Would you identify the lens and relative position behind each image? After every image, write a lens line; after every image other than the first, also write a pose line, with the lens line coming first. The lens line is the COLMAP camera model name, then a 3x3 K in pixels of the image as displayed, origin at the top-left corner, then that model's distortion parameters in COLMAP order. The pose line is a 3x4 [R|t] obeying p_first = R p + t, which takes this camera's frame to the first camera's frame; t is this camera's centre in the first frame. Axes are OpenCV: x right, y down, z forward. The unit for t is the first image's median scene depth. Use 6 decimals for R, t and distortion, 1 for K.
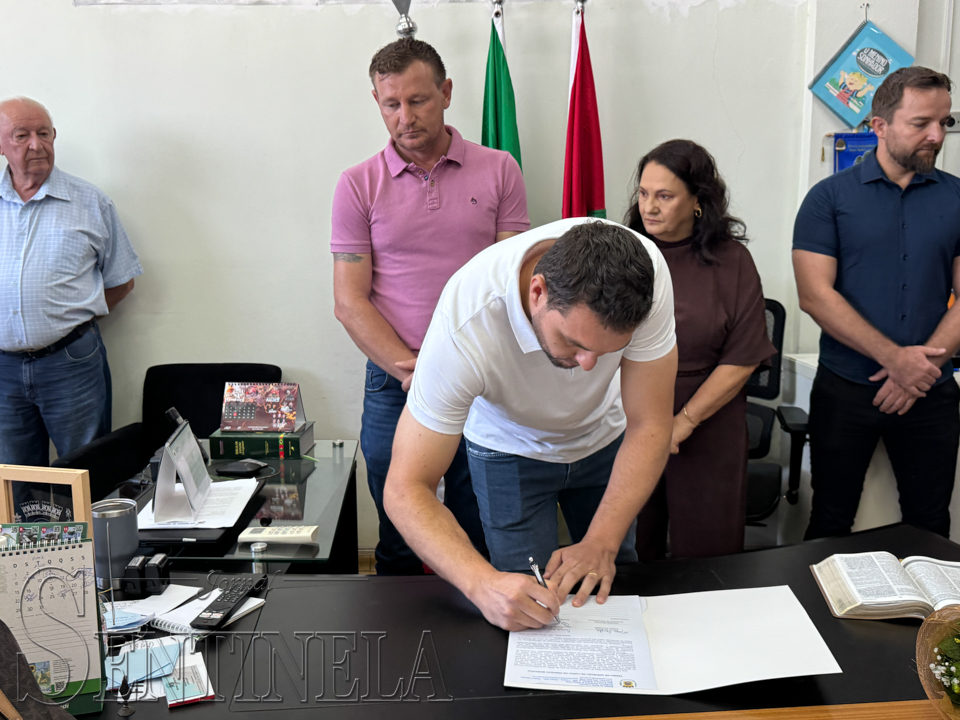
lens RADIAL K [[924.5, 0, 478.5], [0, 924.5, 331.1], [0, 0, 1]] dist [-0.000460, 0.000000]
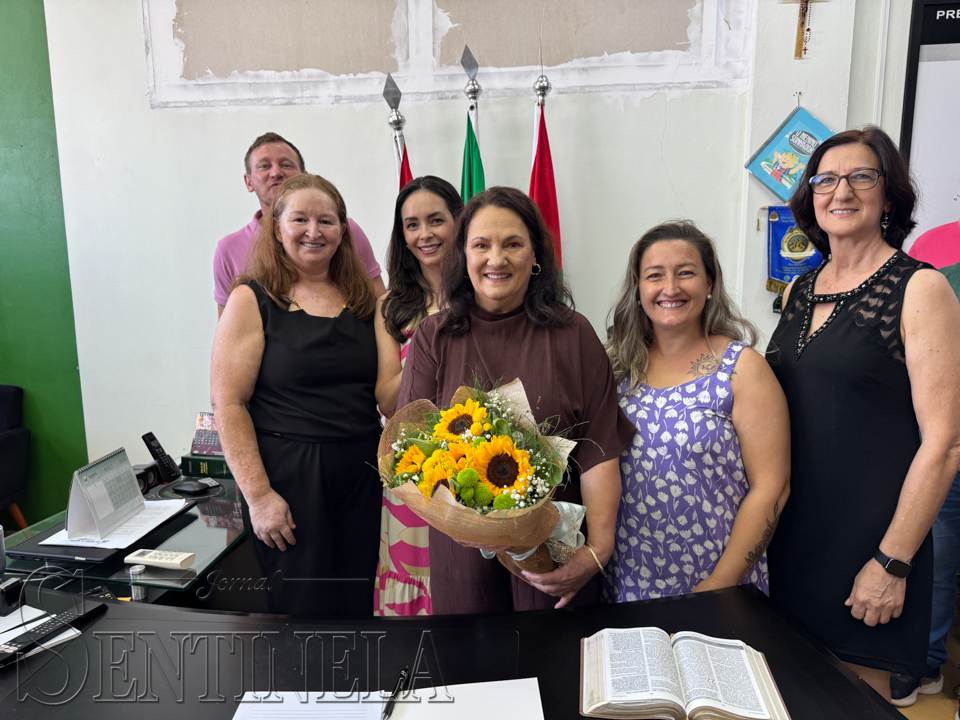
lens RADIAL K [[693.0, 0, 459.6], [0, 693.0, 355.2], [0, 0, 1]] dist [-0.009776, 0.002942]
pose [[0.990586, 0.026745, -0.134251, 0.128471], [-0.026803, 0.999640, 0.001374, -0.021427], [0.134240, 0.002237, 0.990946, 0.103790]]
